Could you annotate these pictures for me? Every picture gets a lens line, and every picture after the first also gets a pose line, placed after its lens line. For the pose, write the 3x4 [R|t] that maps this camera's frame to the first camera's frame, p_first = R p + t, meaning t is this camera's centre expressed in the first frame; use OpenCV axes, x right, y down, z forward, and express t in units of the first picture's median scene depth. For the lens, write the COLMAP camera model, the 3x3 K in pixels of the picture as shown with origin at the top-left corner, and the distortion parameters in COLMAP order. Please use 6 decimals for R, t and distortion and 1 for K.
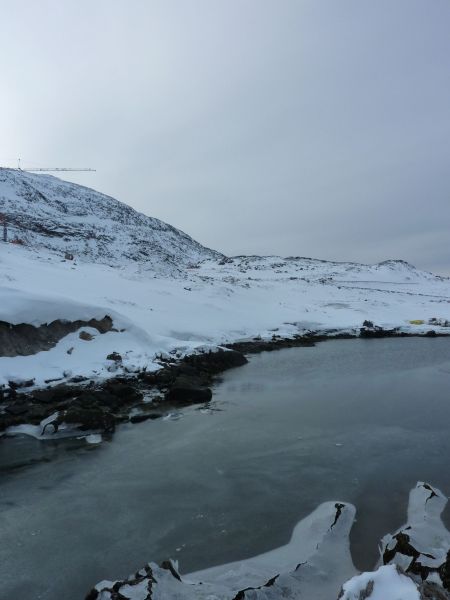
lens RADIAL K [[434.3, 0, 225.1], [0, 434.3, 301.6], [0, 0, 1]] dist [-0.000229, 0.001530]
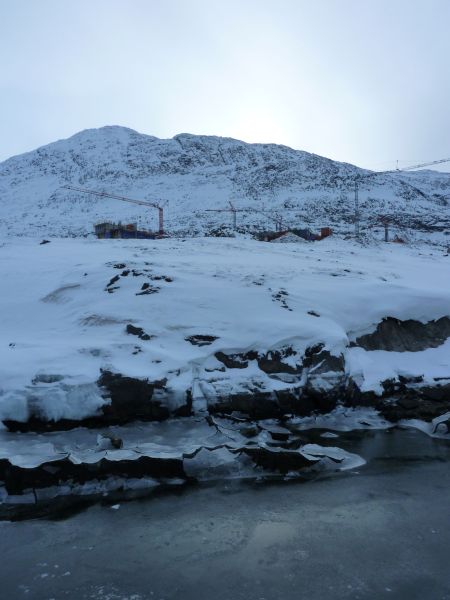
lens RADIAL K [[434.3, 0, 225.1], [0, 434.3, 300.2], [0, 0, 1]] dist [-0.000229, 0.001530]
pose [[0.760642, -0.018083, -0.648920, -0.131983], [0.018591, 0.999809, -0.006070, 0.002381], [0.648906, -0.007447, 0.760832, -0.055798]]
